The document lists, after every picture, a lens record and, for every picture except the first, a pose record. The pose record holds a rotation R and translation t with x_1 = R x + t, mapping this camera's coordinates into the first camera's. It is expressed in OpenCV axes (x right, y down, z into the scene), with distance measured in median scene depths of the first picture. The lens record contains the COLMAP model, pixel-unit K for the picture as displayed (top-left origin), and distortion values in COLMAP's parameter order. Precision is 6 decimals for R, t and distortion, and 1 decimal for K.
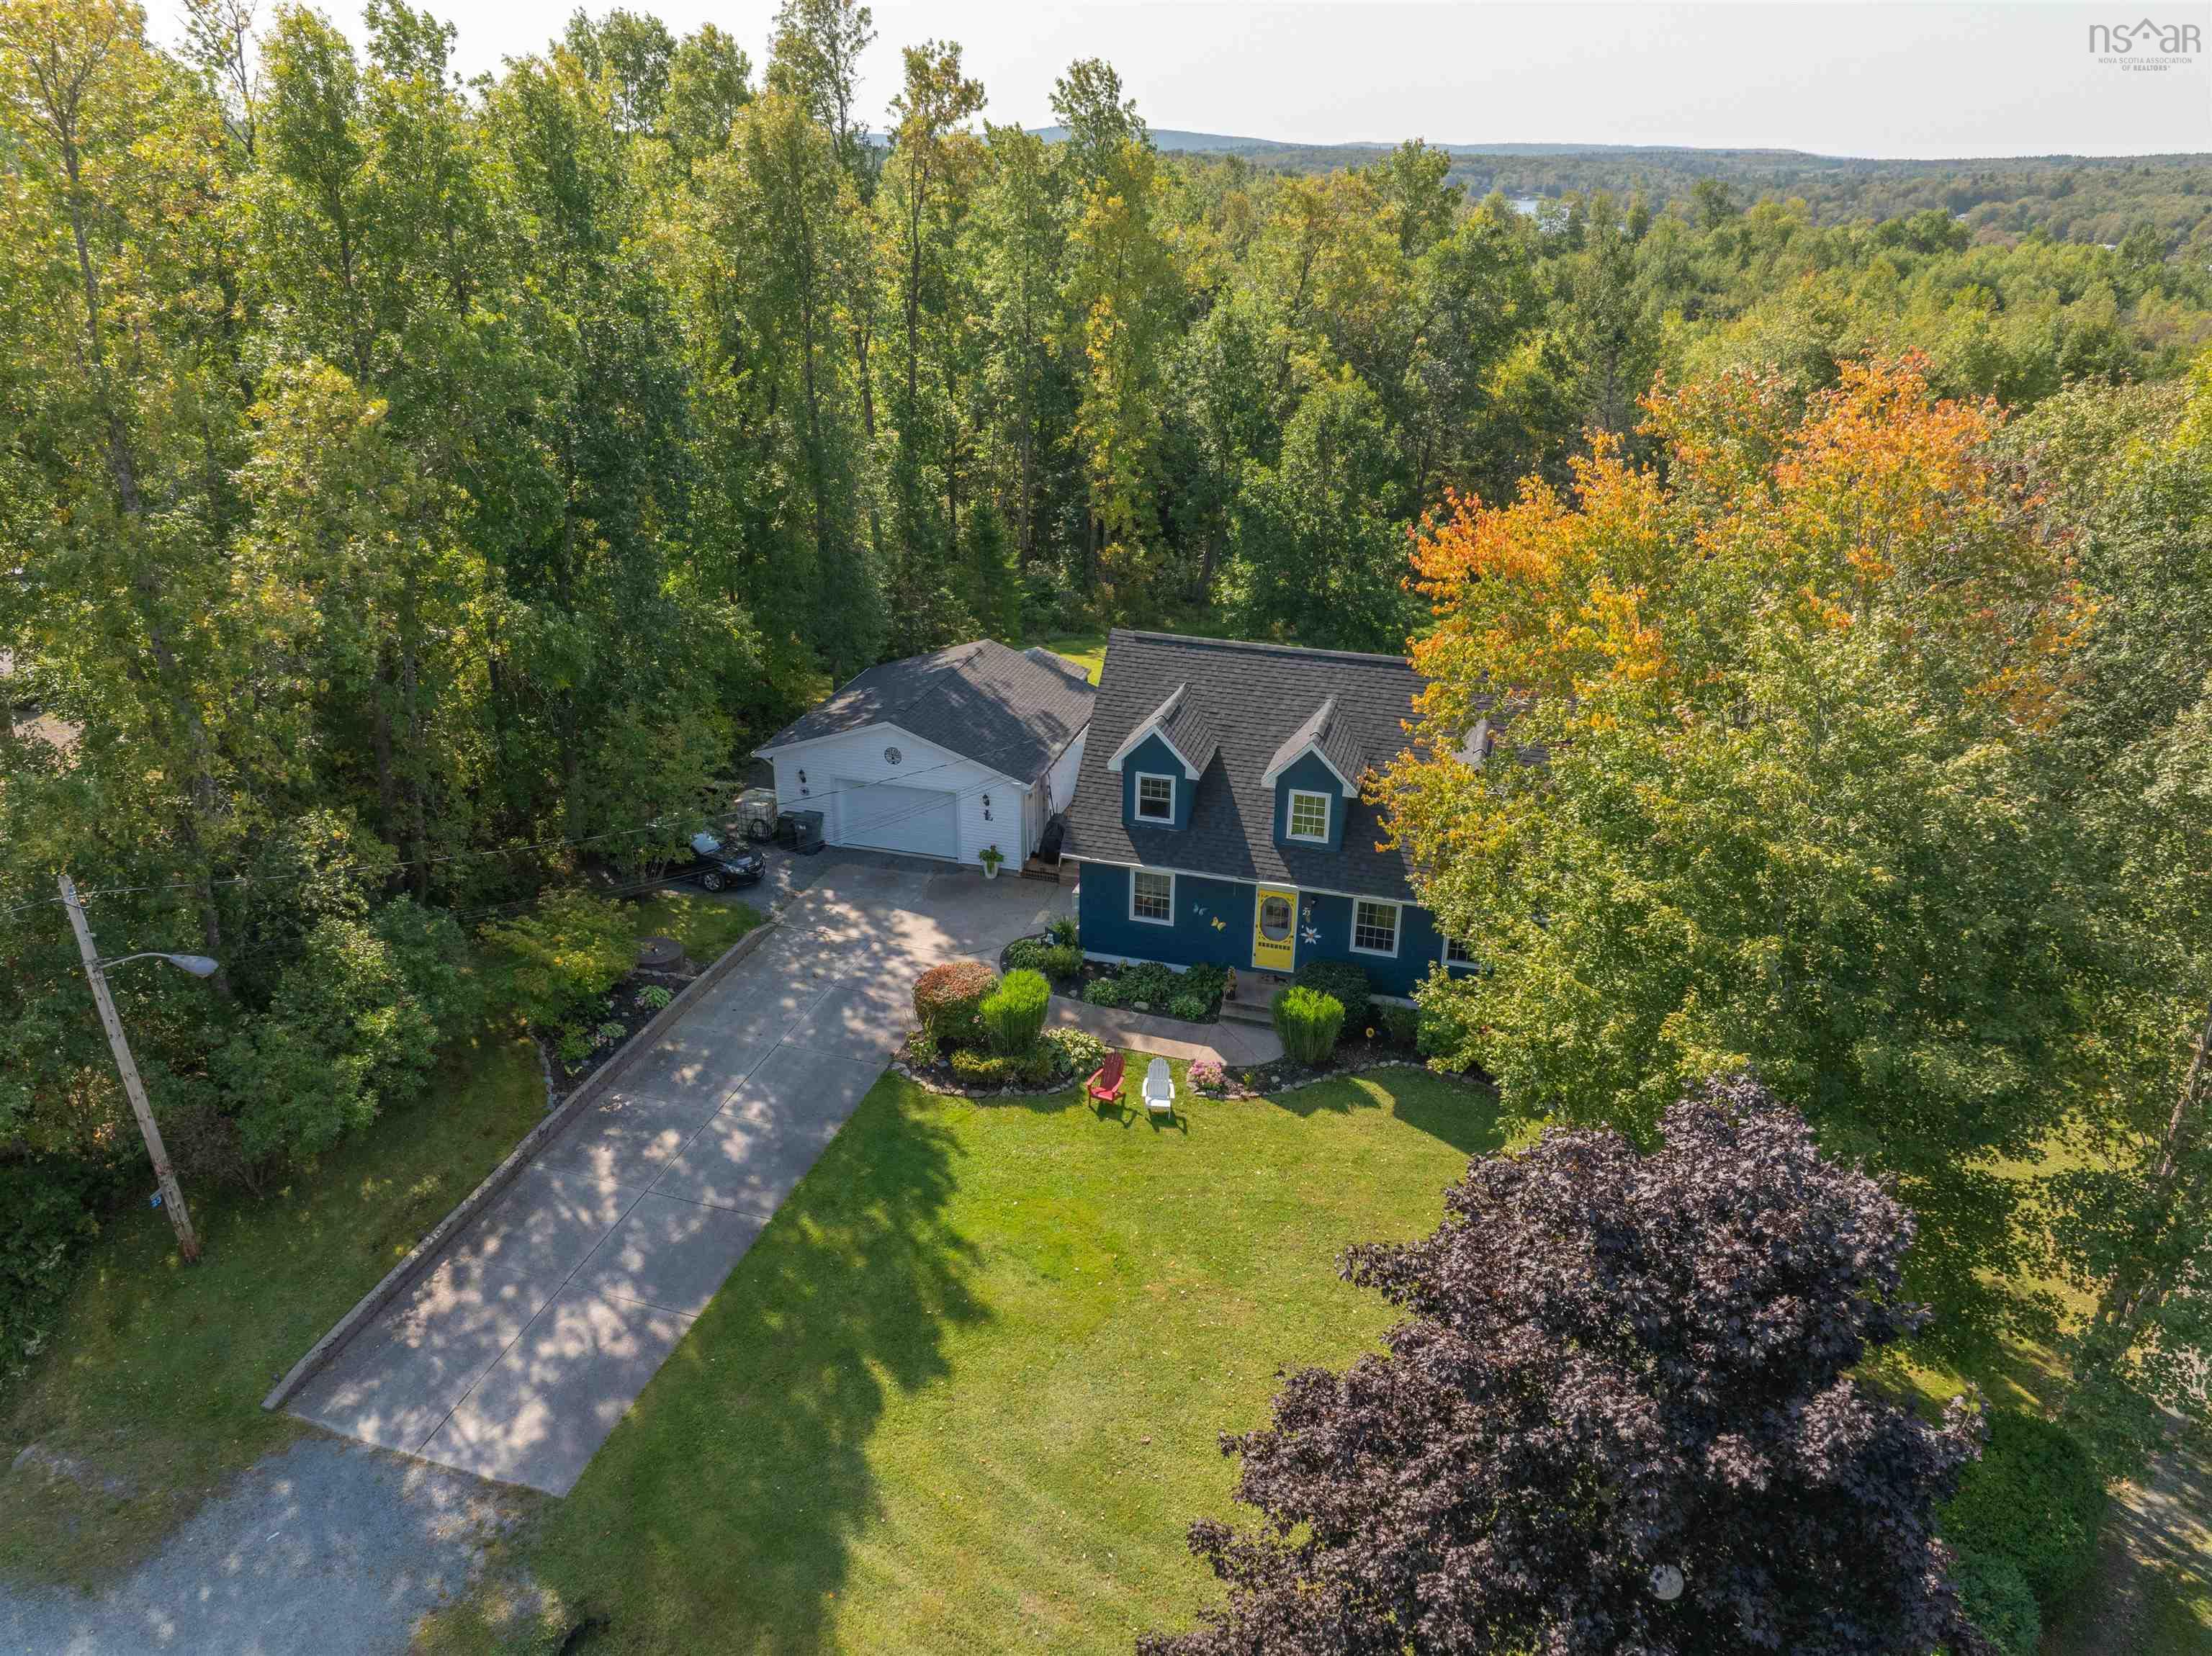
lens RADIAL K [[1553.2, 0, 1106.0], [0, 1553.2, 828.0], [0, 0, 1]] dist [-0.038428, -0.005442]
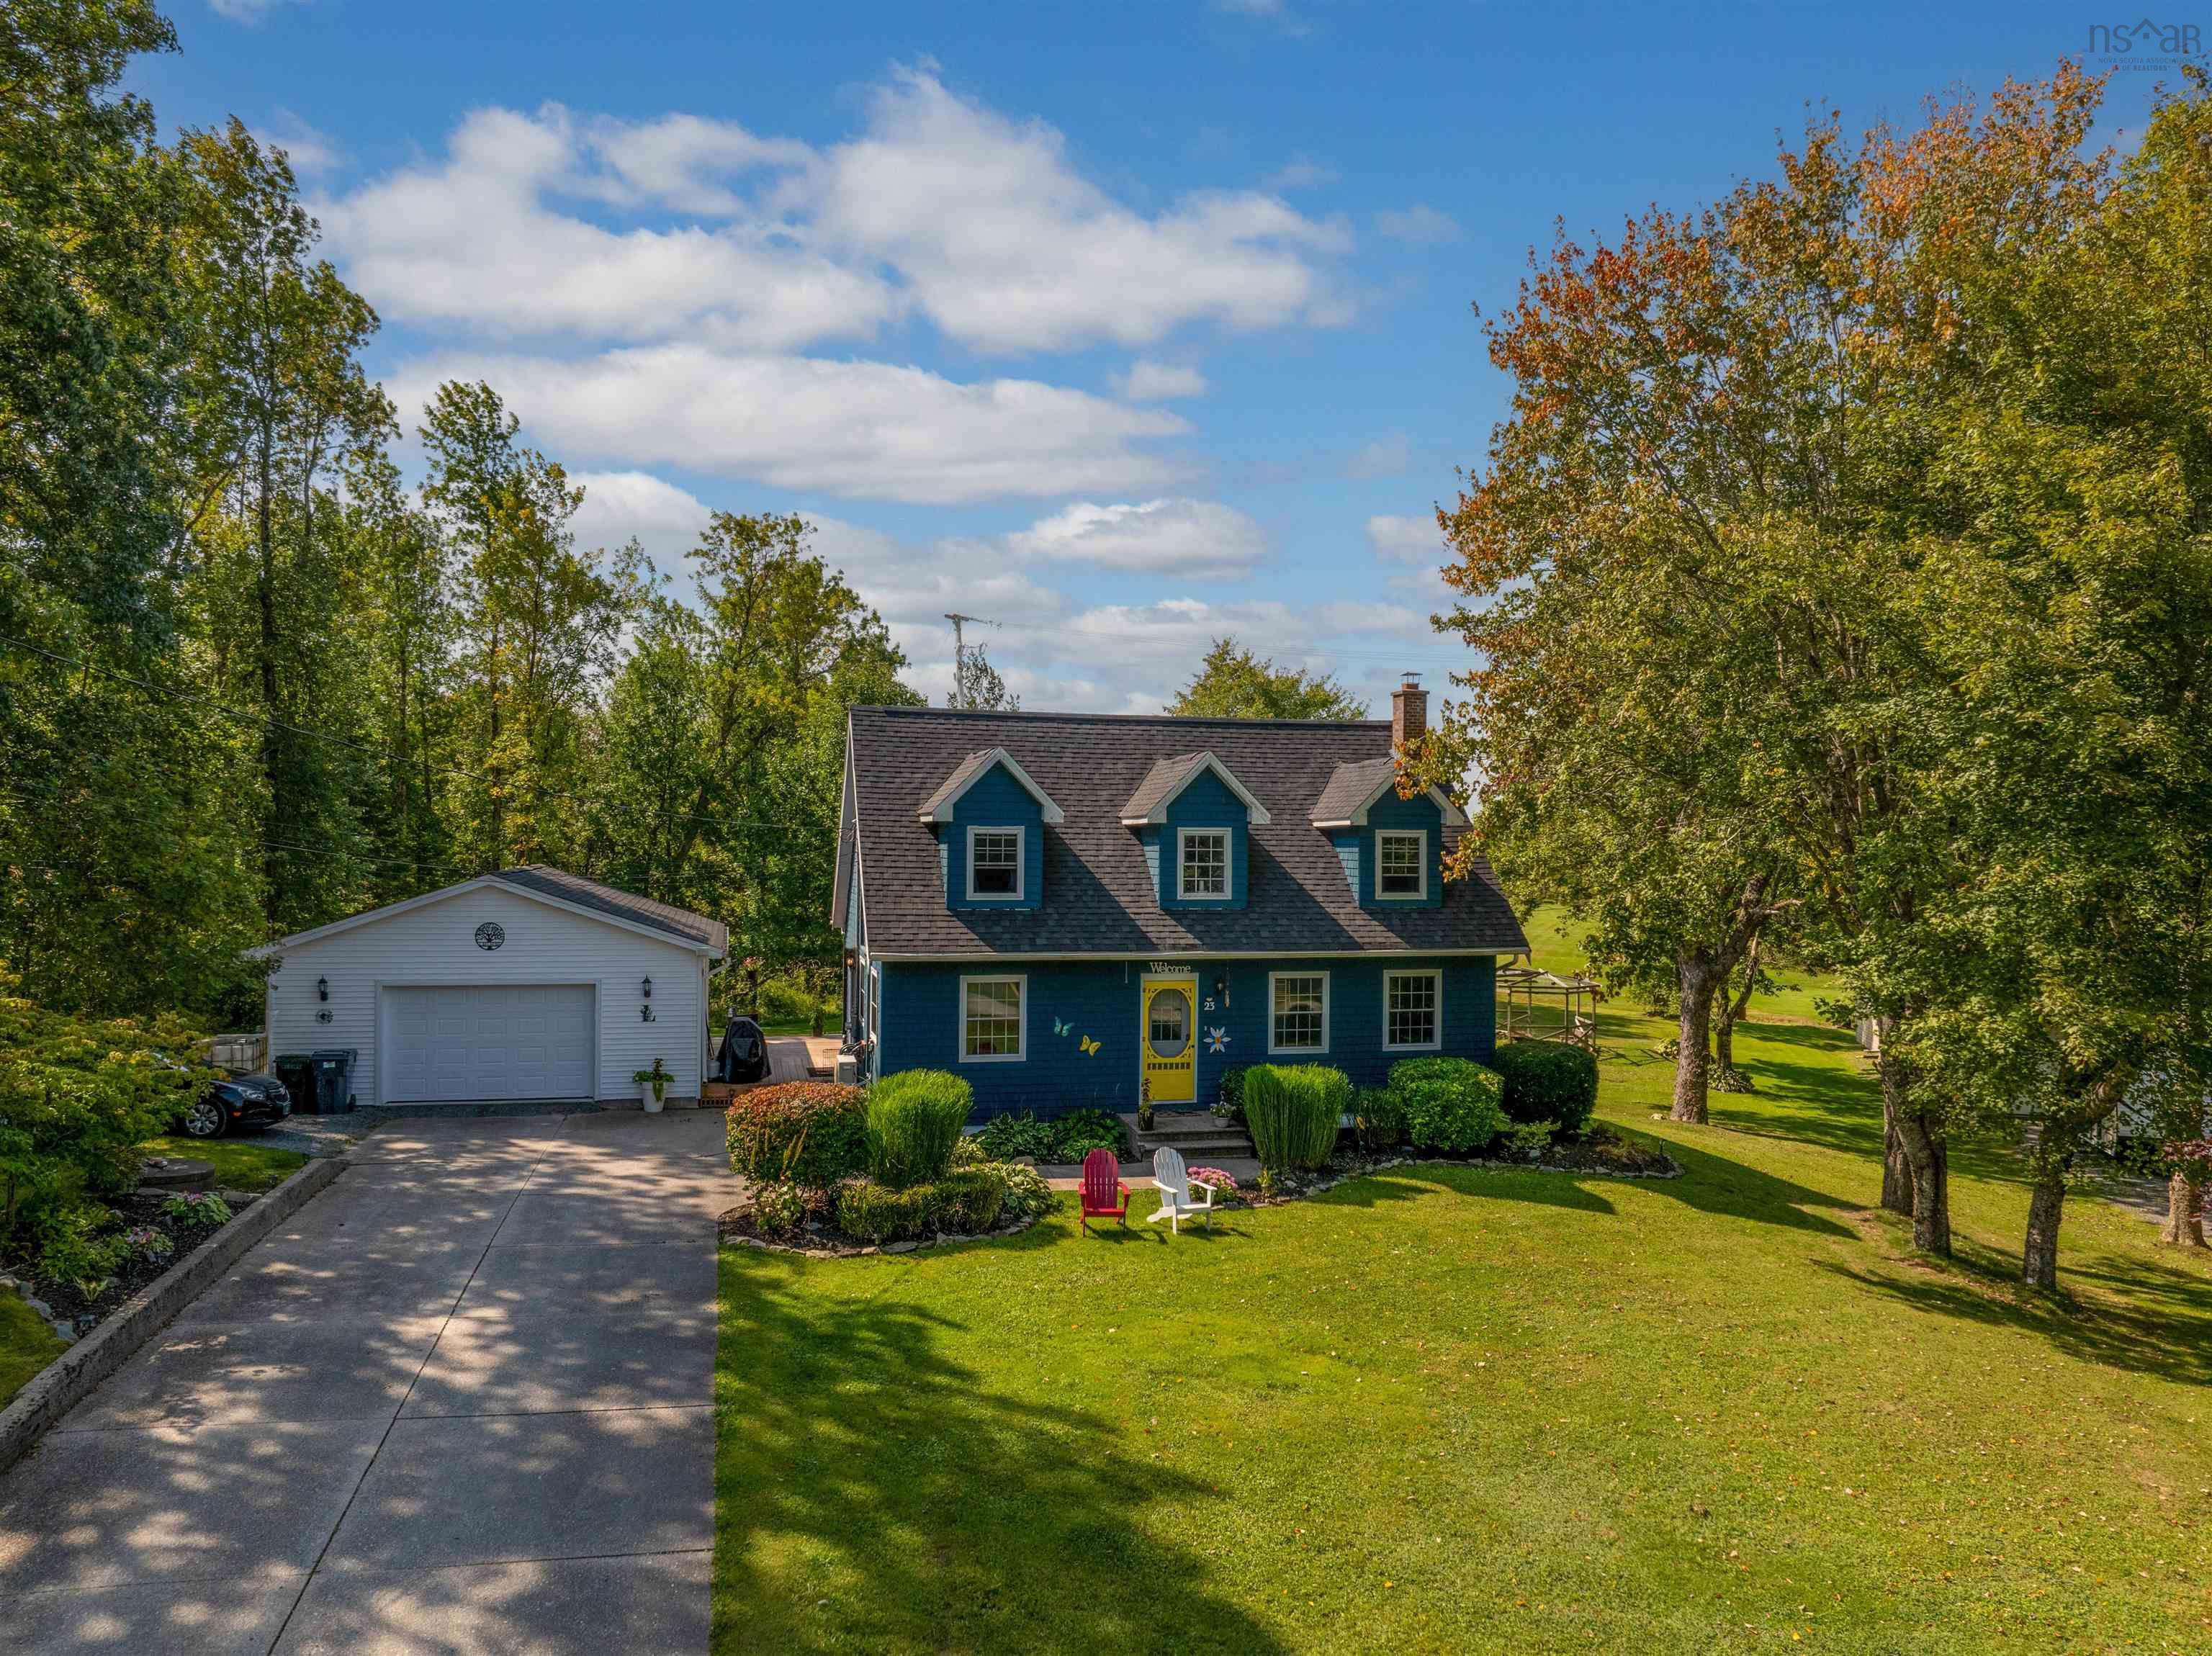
lens RADIAL K [[1571.2, 0, 1106.0], [0, 1571.2, 828.0], [0, 0, 1]] dist [-0.026859, -0.008123]
pose [[0.865949, 0.001914, 0.500129, -0.283552], [0.201262, 0.914116, -0.351975, 0.228701], [-0.457849, 0.405449, 0.791192, 0.404957]]
